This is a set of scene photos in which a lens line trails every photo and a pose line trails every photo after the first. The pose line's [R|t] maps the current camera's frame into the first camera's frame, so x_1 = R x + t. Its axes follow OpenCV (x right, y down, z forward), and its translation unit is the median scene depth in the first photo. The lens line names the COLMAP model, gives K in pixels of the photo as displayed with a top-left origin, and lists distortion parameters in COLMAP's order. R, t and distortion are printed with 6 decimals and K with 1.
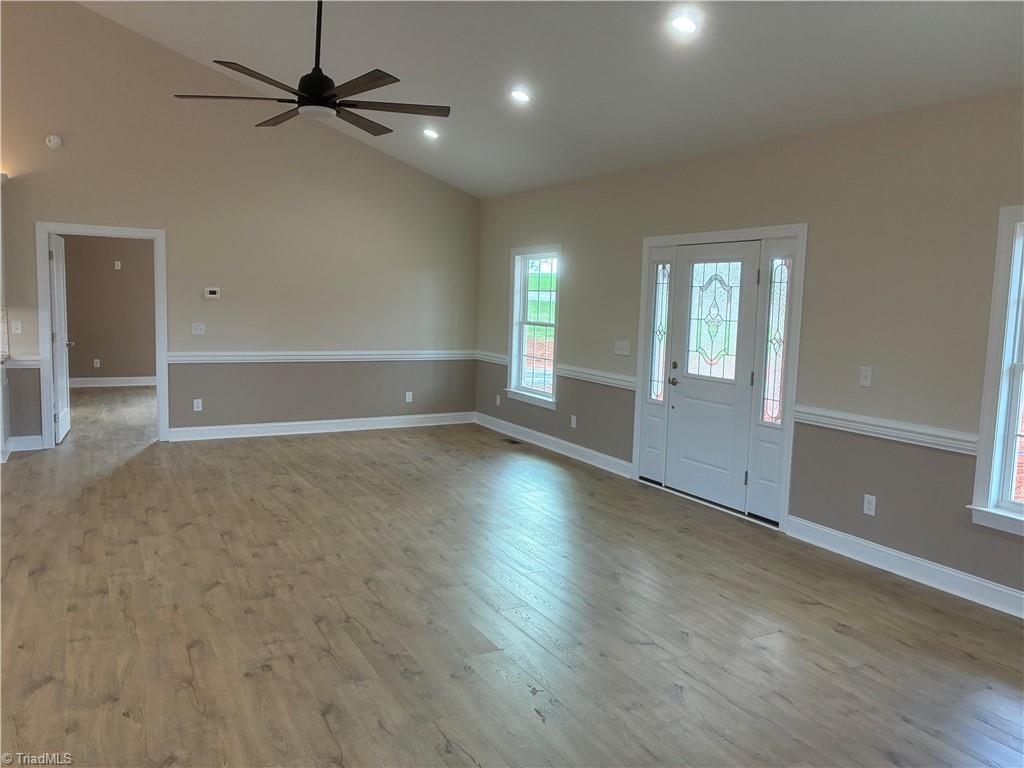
lens RADIAL K [[771.2, 0, 512.5], [0, 771.2, 381.0], [0, 0, 1]] dist [0.038671, -0.054988]
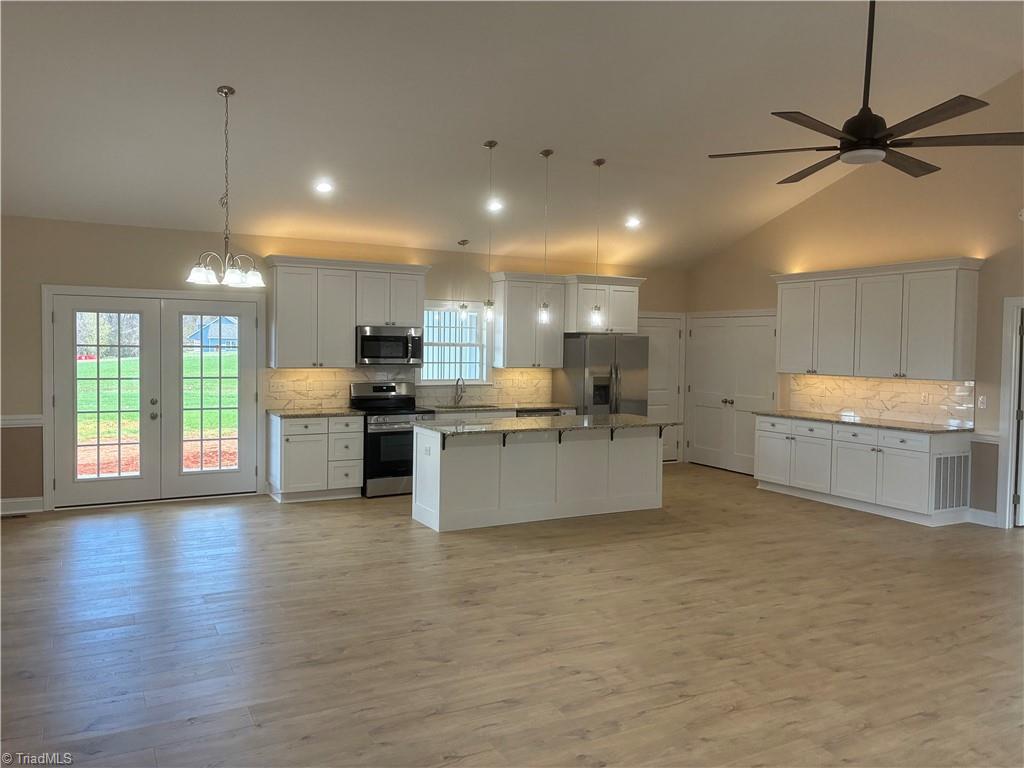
lens RADIAL K [[771.2, 0, 510.5], [0, 771.2, 379.4], [0, 0, 1]] dist [0.038671, -0.054988]
pose [[-0.010850, 0.011245, -0.999878, 0.520224], [-0.124525, 0.992138, 0.012509, -0.045256], [0.992157, 0.124646, -0.009365, 0.521531]]
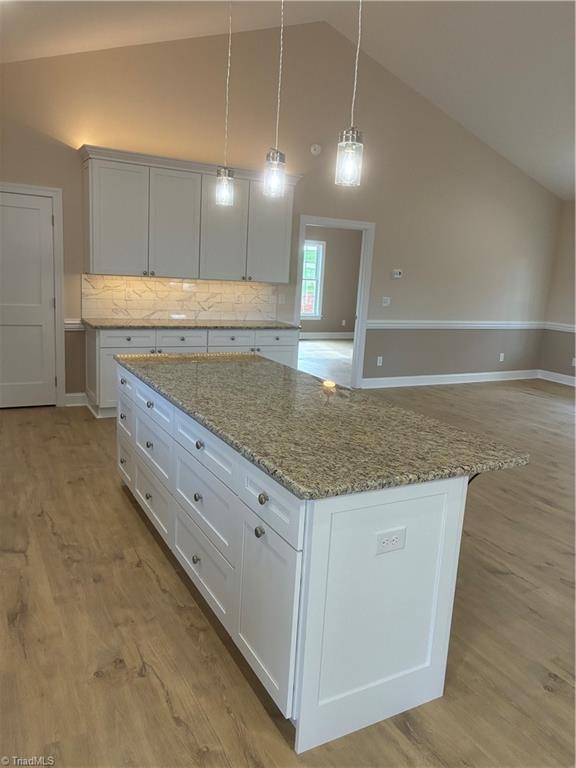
lens RADIAL K [[578.4, 0, 296.2], [0, 578.4, 374.2], [0, 0, 1]] dist [0.038671, -0.054988]
pose [[0.999580, 0.028123, 0.006975, -0.829614], [-0.028562, 0.996857, 0.073891, -0.022202], [-0.004876, -0.074059, 0.997242, 0.059954]]
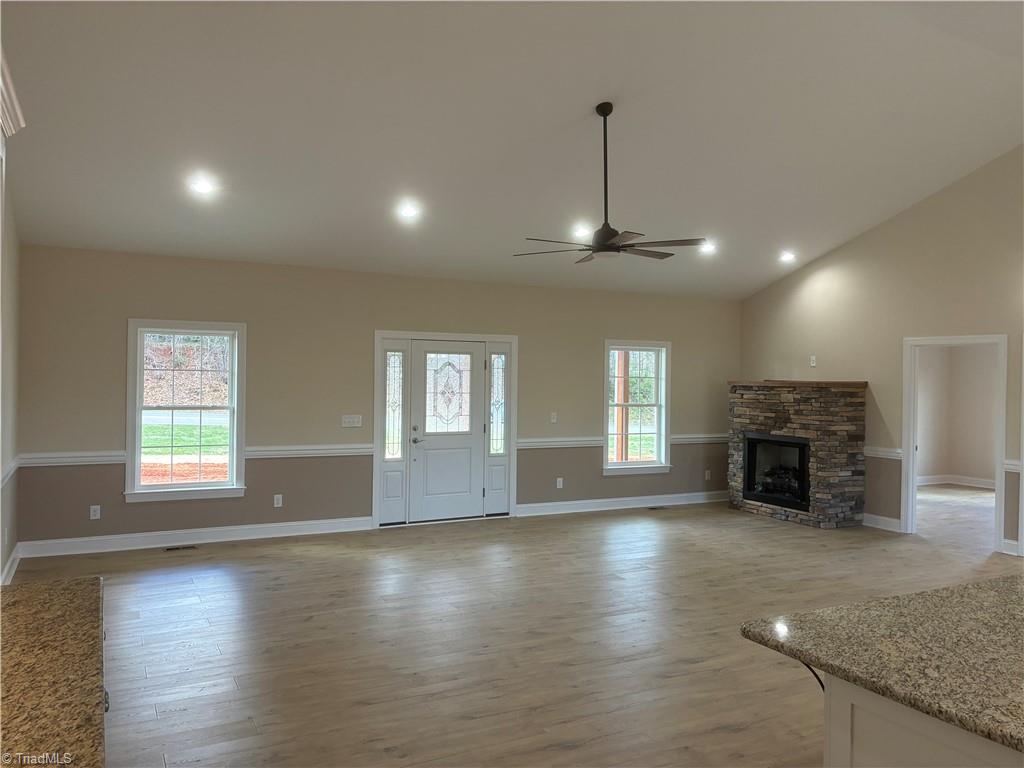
lens RADIAL K [[771.2, 0, 514.2], [0, 771.2, 374.8], [0, 0, 1]] dist [0.038671, -0.054988]
pose [[0.021547, -0.026440, 0.999418, -1.319569], [0.096437, 0.995044, 0.024245, -0.151572], [-0.995106, 0.095859, 0.023990, 0.935104]]
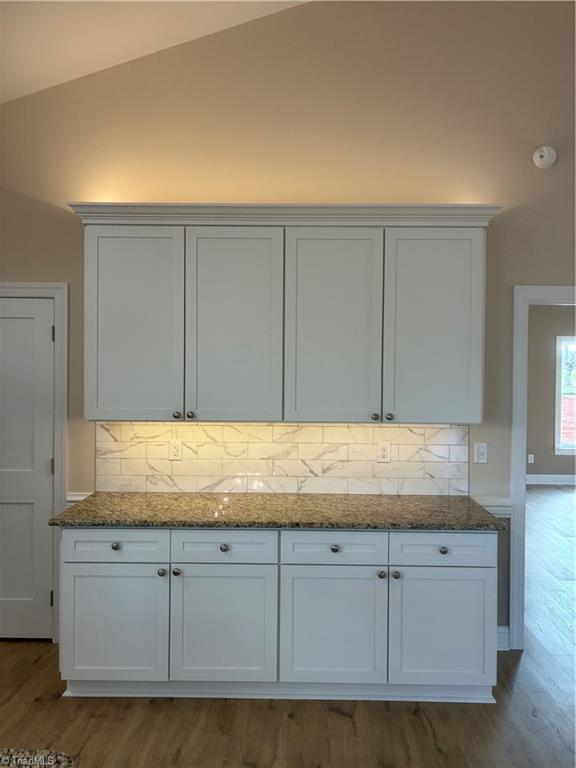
lens RADIAL K [[578.4, 0, 289.5], [0, 578.4, 385.3], [0, 0, 1]] dist [0.038671, -0.054988]
pose [[0.873985, -0.004033, -0.485937, -0.728715], [-0.037565, 0.996413, -0.075831, -0.109205], [0.484499, 0.084530, 0.870698, 0.677226]]
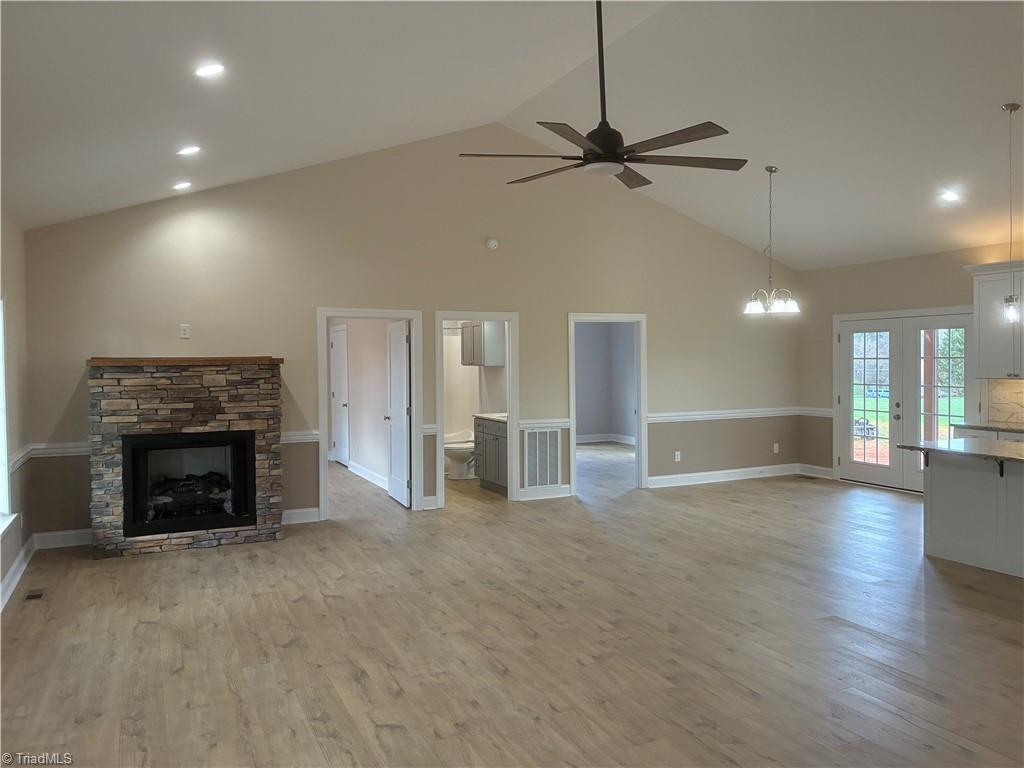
lens RADIAL K [[771.2, 0, 511.6], [0, 771.2, 382.2], [0, 0, 1]] dist [0.038671, -0.054988]
pose [[-0.997767, -0.024117, 0.062291, -0.168203], [-0.014924, 0.989460, 0.144035, -0.186062], [-0.065108, 0.142784, -0.987610, 1.585679]]
